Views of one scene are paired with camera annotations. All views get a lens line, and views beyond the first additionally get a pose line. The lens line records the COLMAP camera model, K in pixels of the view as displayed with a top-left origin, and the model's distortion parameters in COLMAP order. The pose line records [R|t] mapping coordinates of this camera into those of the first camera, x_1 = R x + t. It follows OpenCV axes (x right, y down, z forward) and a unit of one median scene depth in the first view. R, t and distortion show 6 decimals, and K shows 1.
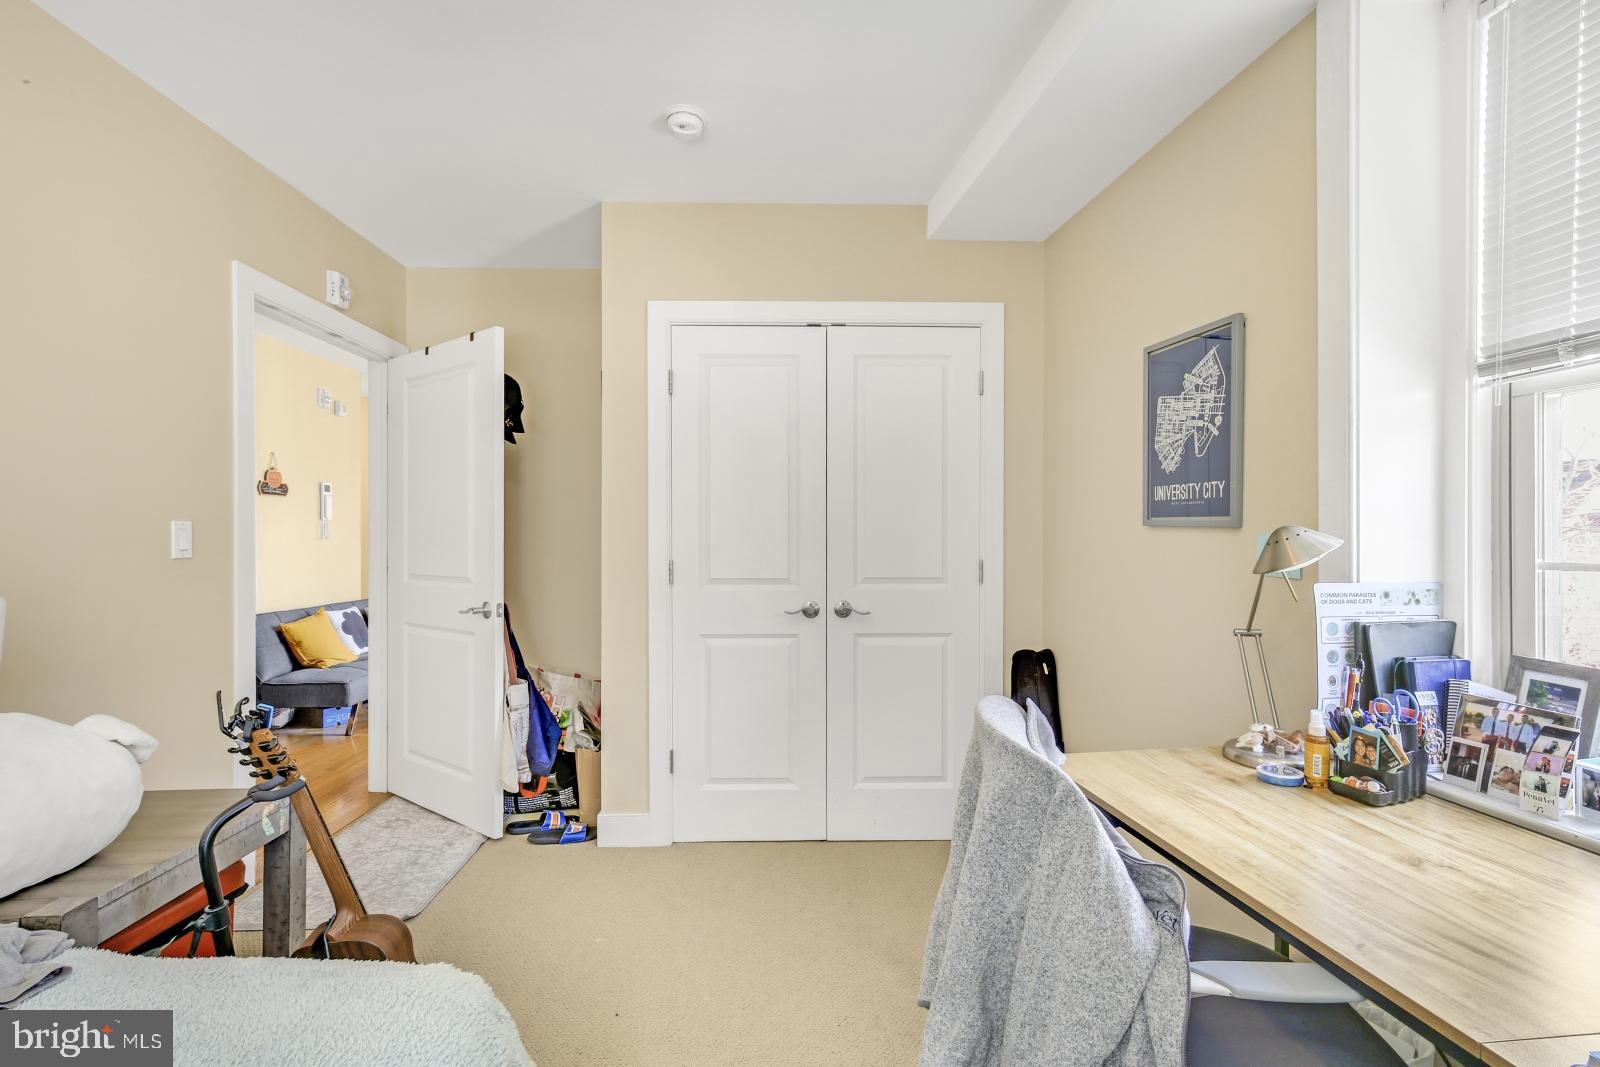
lens RADIAL K [[773.1, 0, 800.3], [0, 773.1, 538.1], [0, 0, 1]] dist [0.001102, 0.000023]
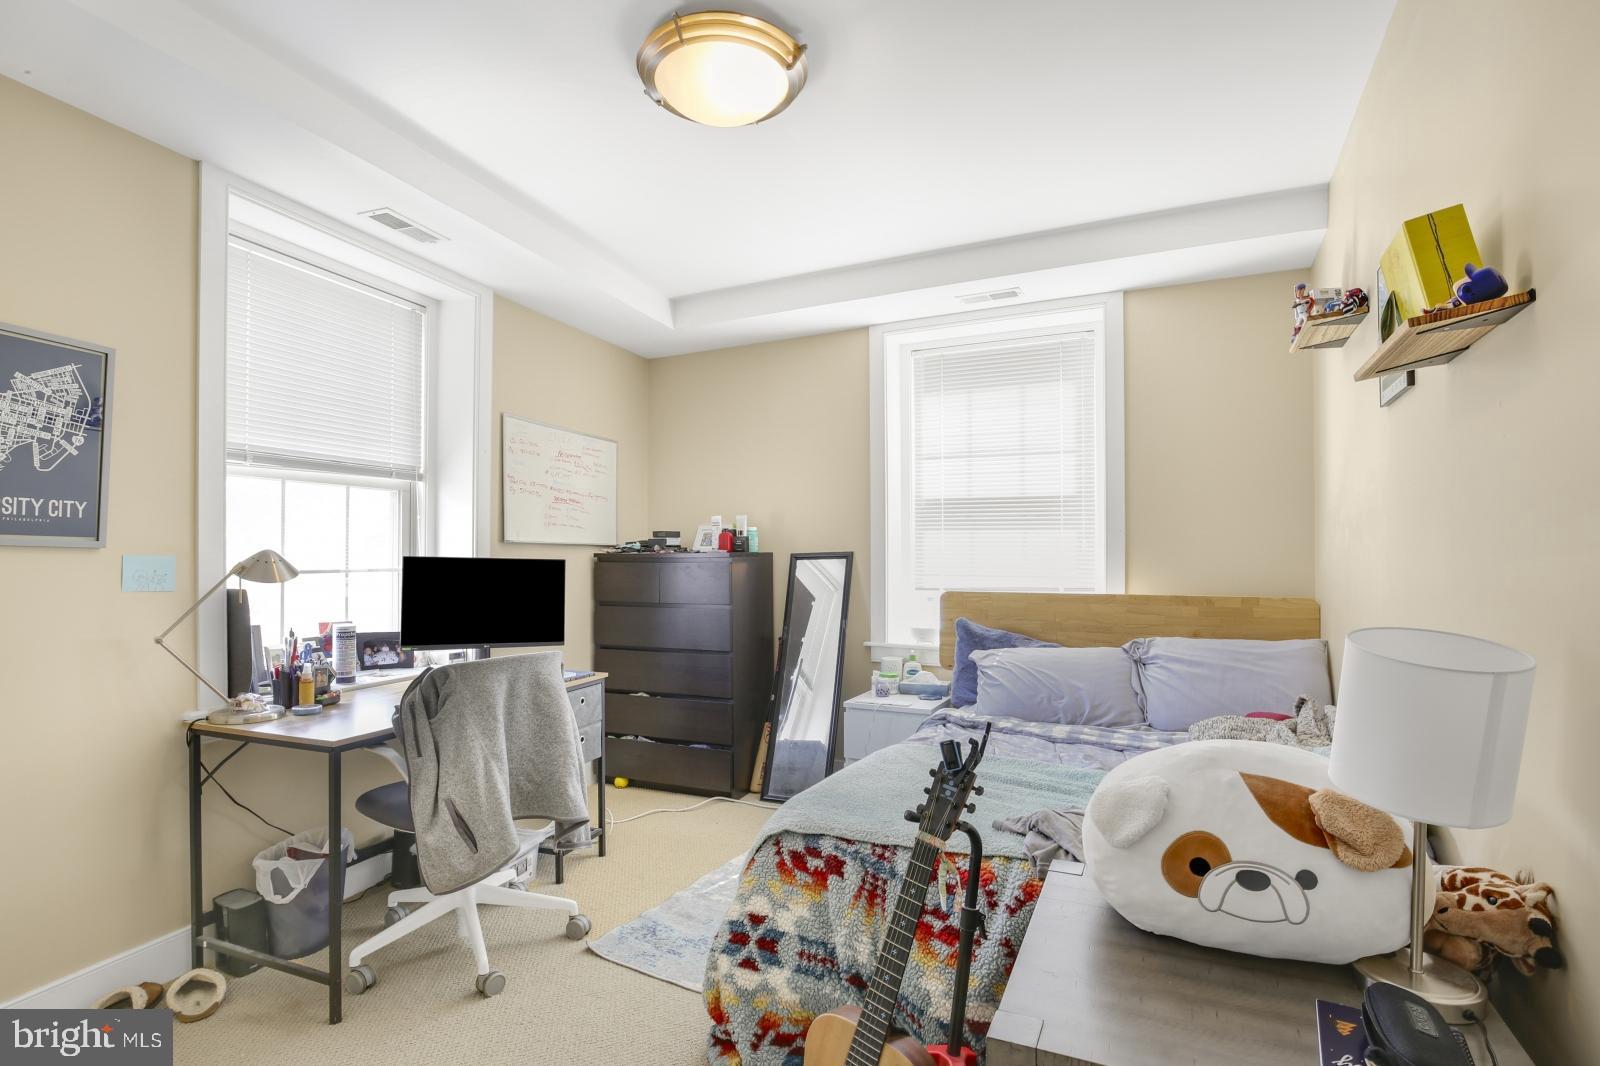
lens RADIAL K [[730.9, 0, 800.0], [0, 730.9, 543.1], [0, 0, 1]] dist [-0.010456, 0.001408]
pose [[-0.901926, 0.014057, 0.431662, -0.669198], [0.008728, 0.999859, -0.014324, 0.001054], [-0.431803, -0.009152, -0.901922, 1.383507]]
